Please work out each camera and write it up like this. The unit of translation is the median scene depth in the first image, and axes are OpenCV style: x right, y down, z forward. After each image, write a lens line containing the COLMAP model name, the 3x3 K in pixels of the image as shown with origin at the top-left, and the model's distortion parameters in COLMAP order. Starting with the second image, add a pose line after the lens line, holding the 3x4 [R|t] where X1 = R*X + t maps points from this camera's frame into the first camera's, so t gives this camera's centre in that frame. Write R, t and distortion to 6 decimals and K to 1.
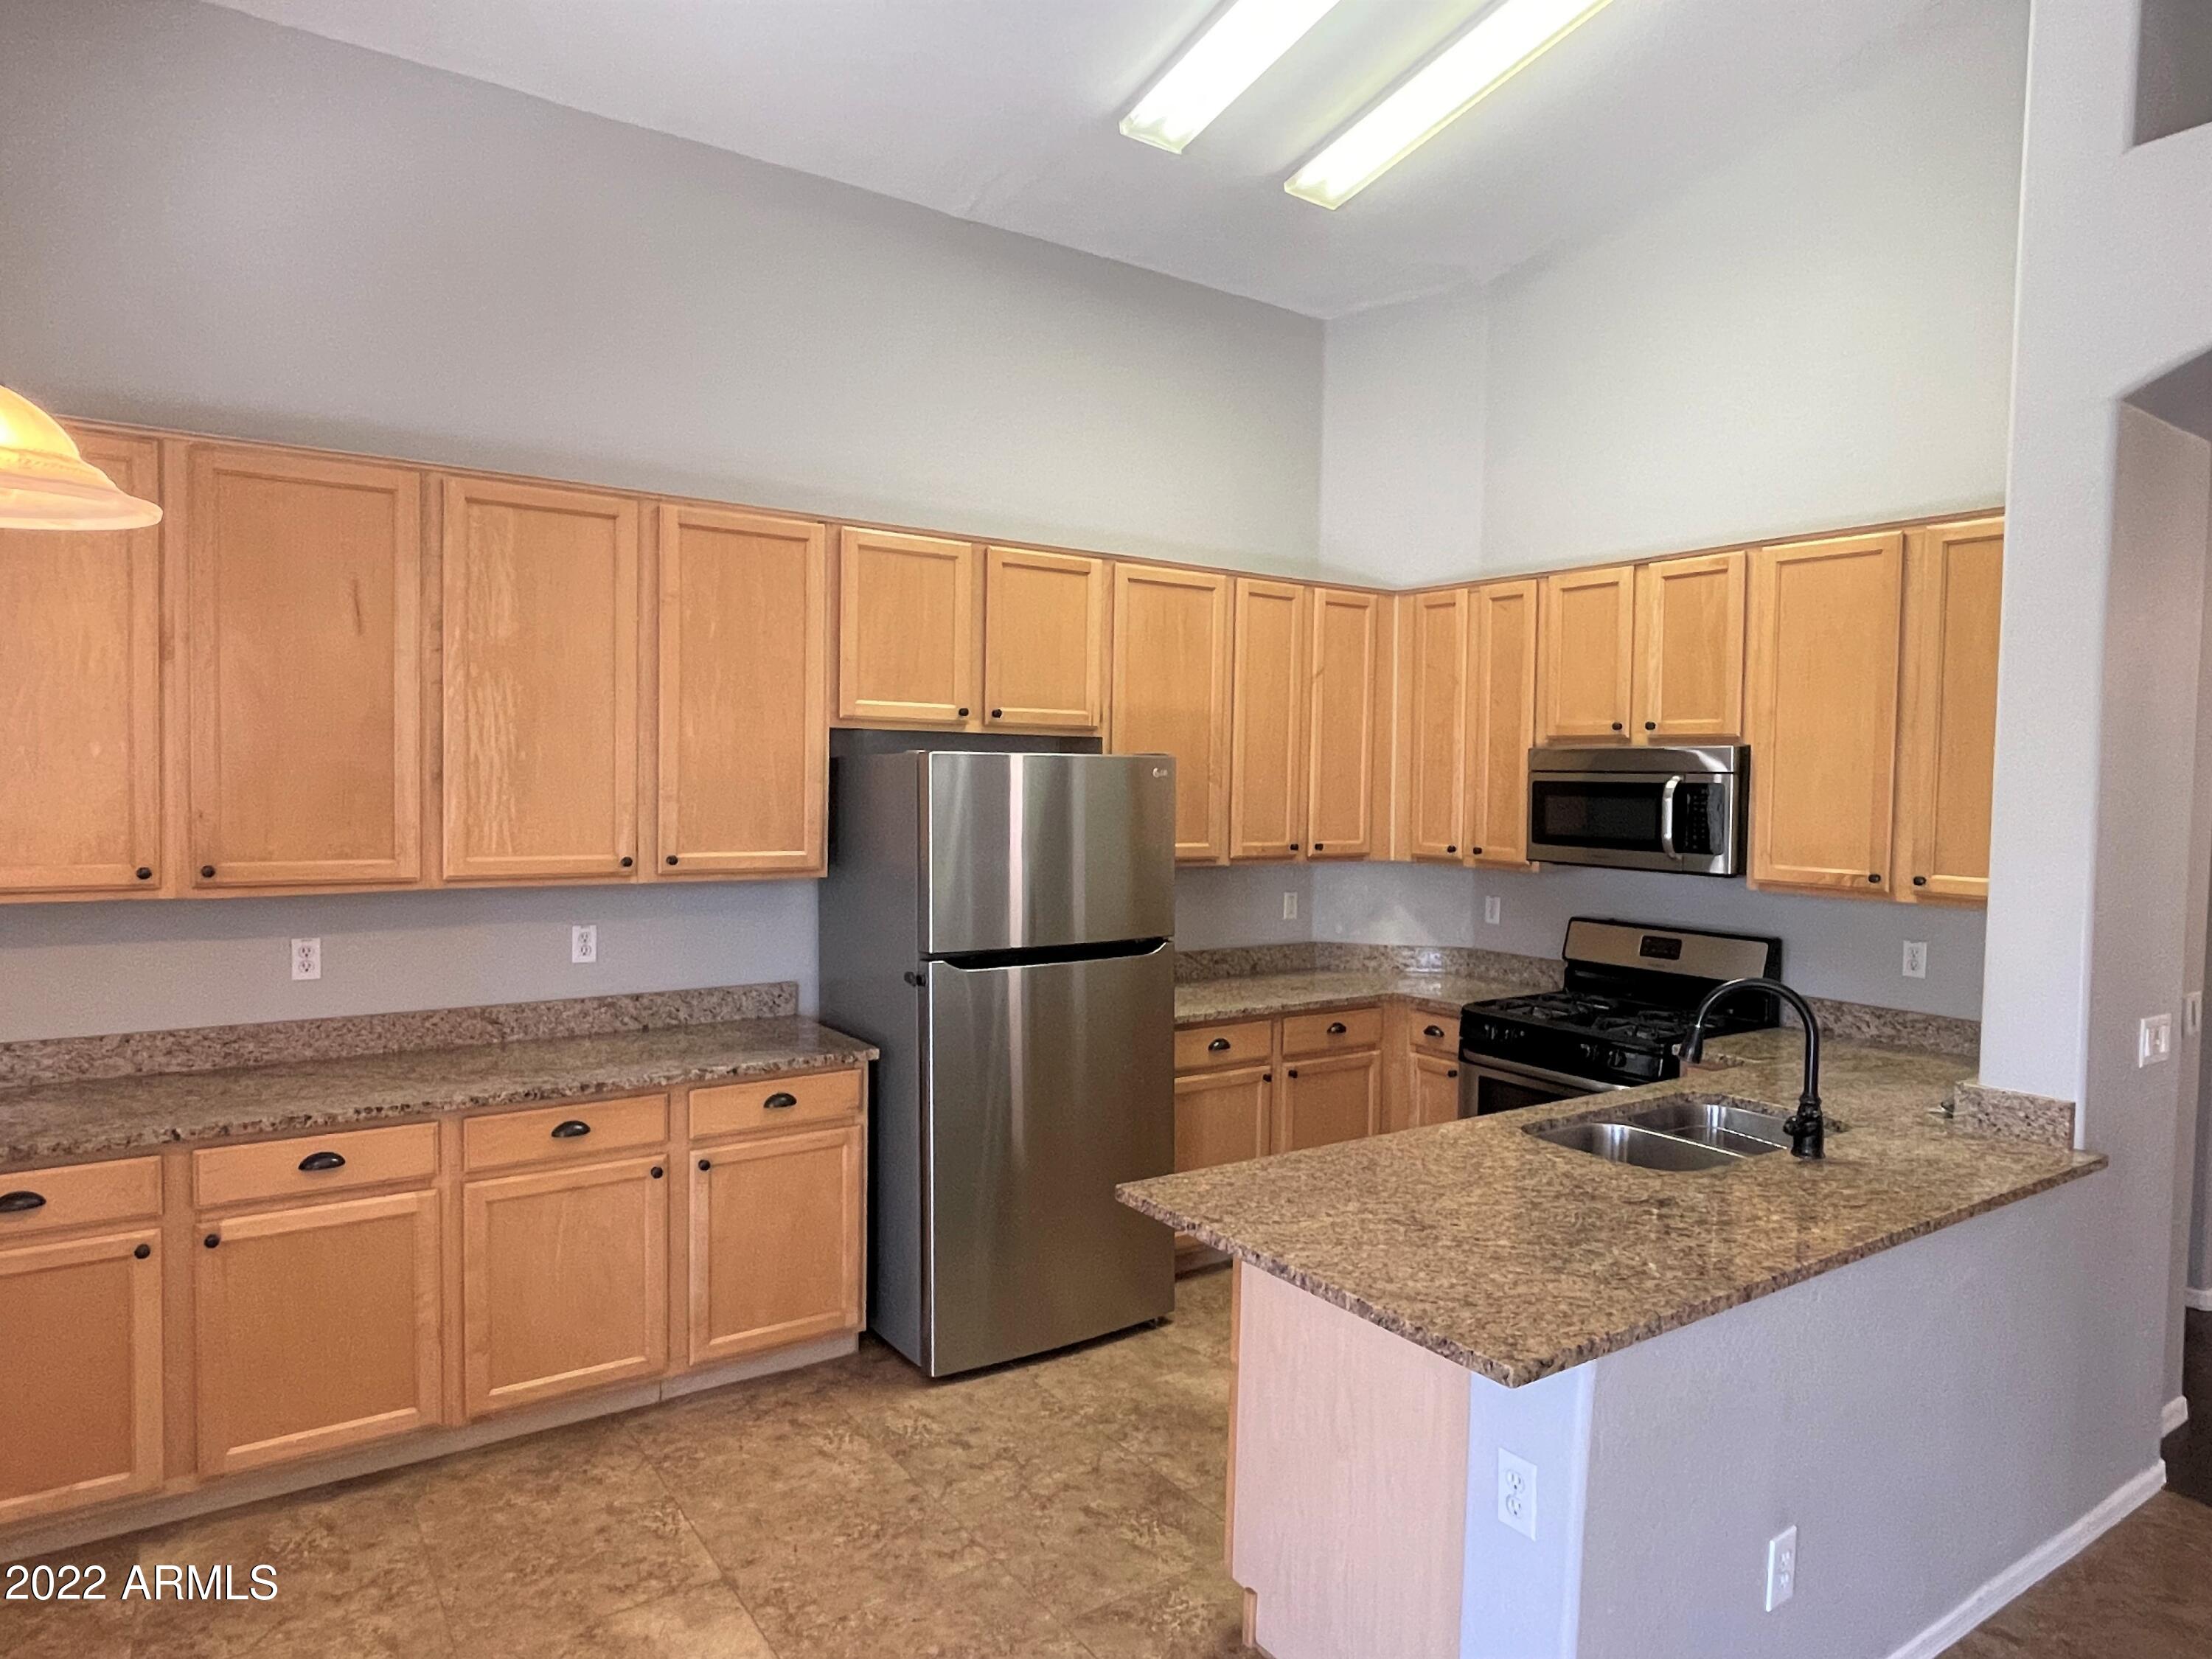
lens RADIAL K [[1336.7, 0, 1097.0], [0, 1336.7, 829.5], [0, 0, 1]] dist [-0.002715, 0.000961]
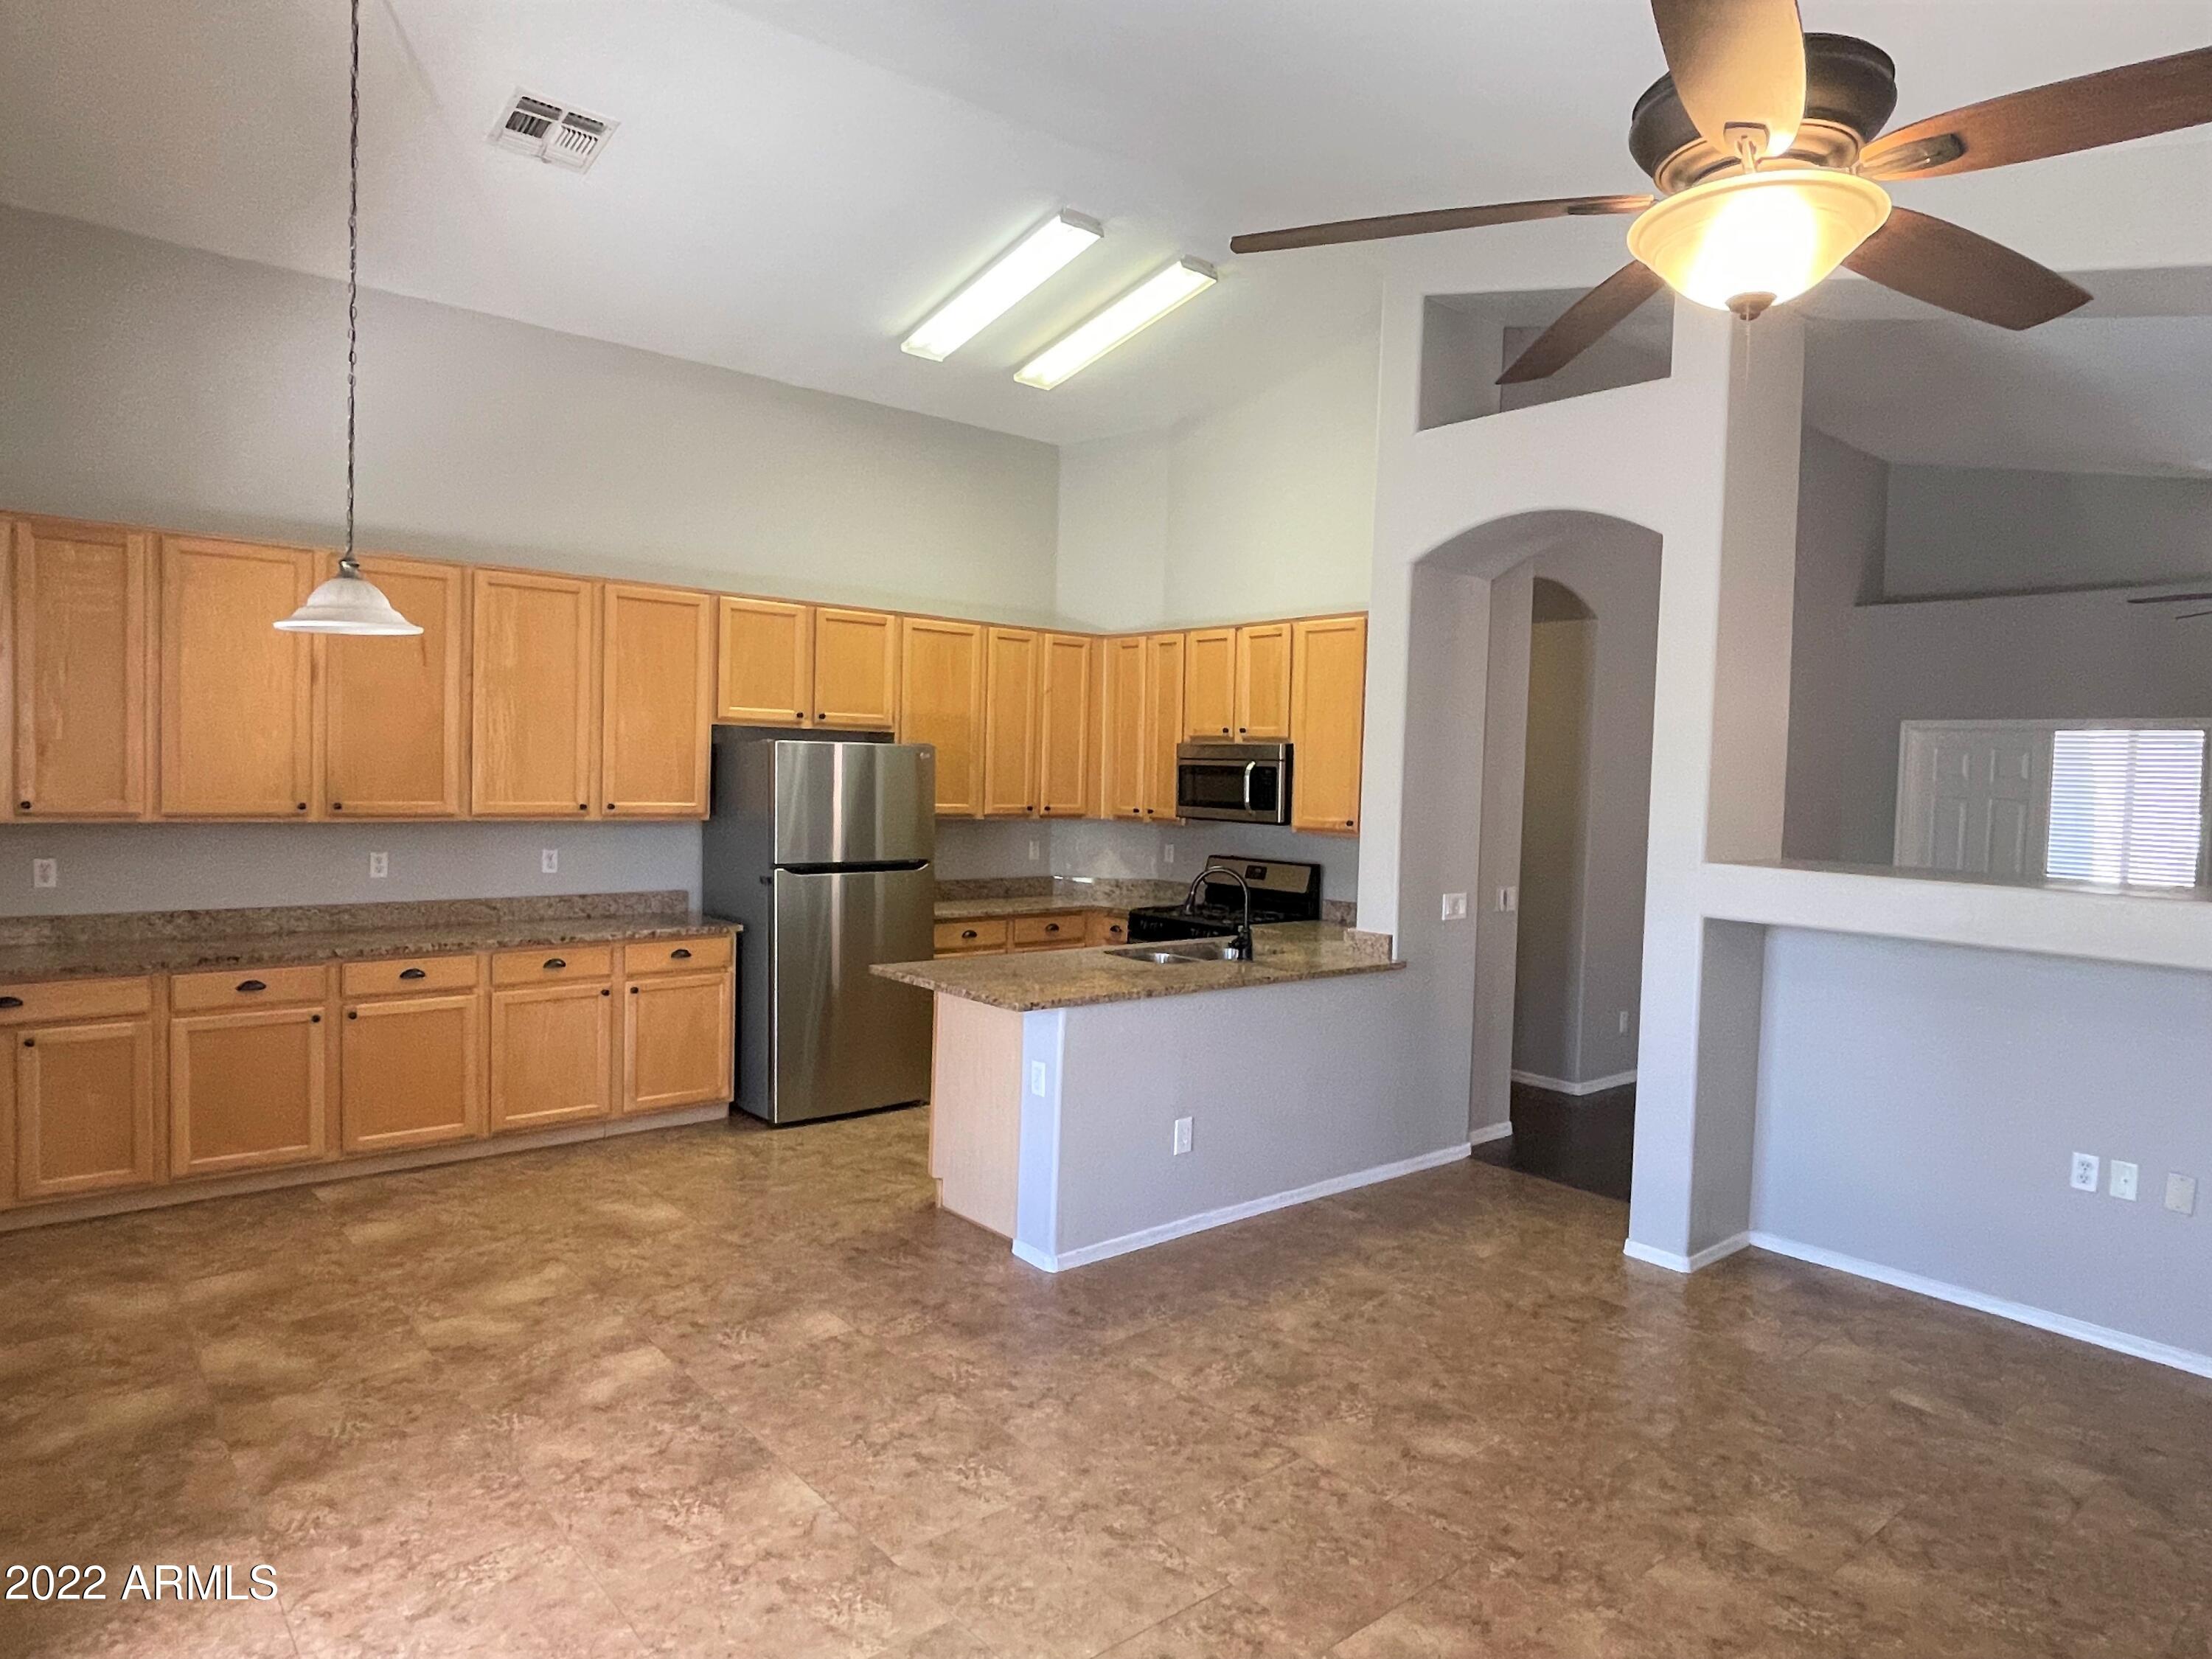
lens RADIAL K [[1333.8, 0, 1106.0], [0, 1333.8, 829.5], [0, 0, 1]] dist [-0.004022, -0.001258]
pose [[0.994365, 0.006258, 0.105826, 0.094330], [-0.006924, 0.999958, 0.005932, 0.034230], [-0.105784, -0.006631, 0.994367, -0.599785]]
